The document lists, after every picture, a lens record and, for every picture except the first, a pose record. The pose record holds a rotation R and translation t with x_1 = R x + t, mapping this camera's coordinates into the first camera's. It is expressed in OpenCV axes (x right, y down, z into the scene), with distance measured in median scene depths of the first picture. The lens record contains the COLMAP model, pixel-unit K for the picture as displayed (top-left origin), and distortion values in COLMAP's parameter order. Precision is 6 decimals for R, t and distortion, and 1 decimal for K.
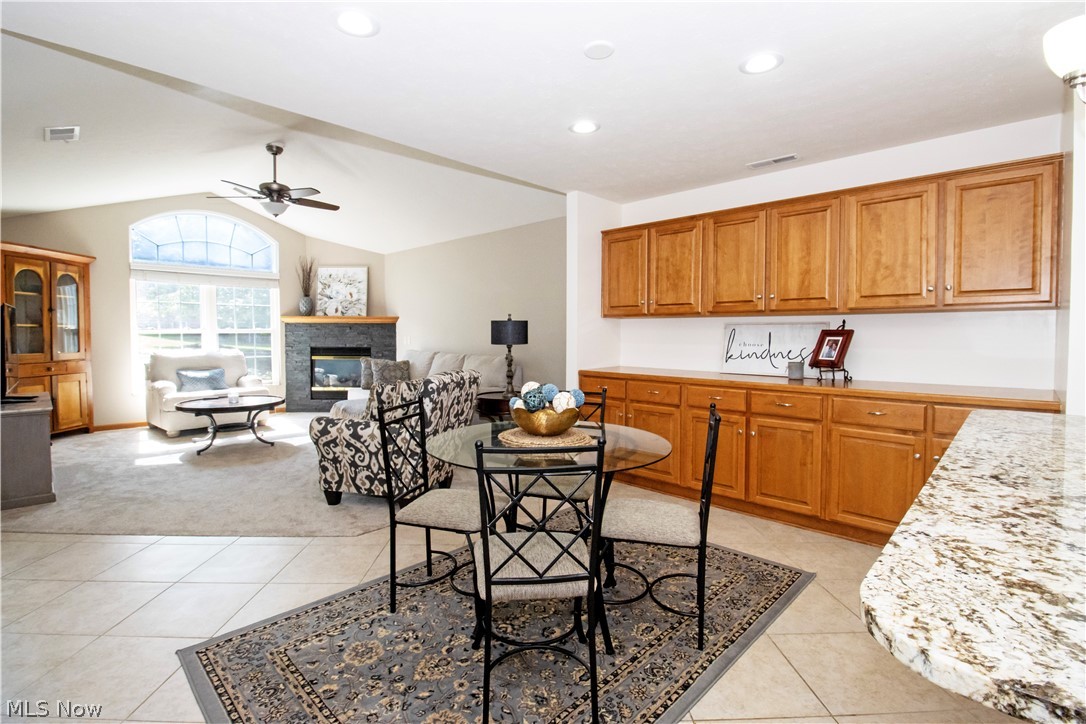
lens RADIAL K [[502.3, 0, 537.2], [0, 502.3, 349.0], [0, 0, 1]] dist [-0.000327, -0.013144]
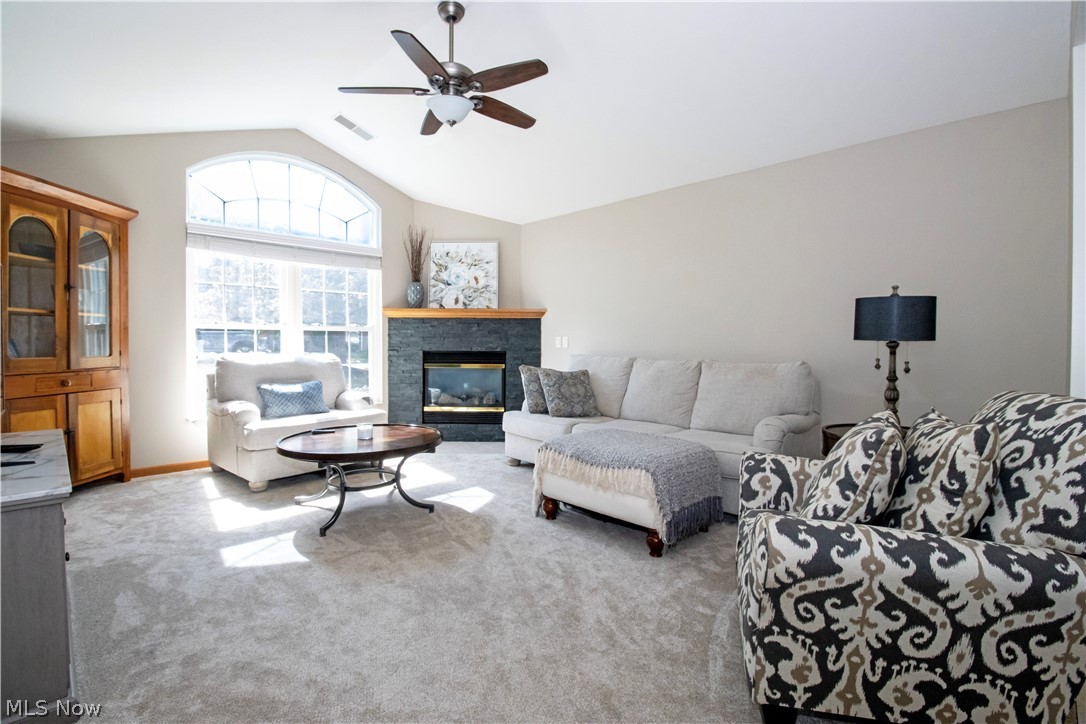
lens RADIAL K [[502.3, 0, 537.2], [0, 502.3, 349.0], [0, 0, 1]] dist [-0.000327, -0.013144]
pose [[0.999863, 0.000682, -0.016554, -0.350183], [-0.000985, 0.999832, -0.018295, 0.007859], [0.016539, 0.018309, 0.999696, 0.355434]]
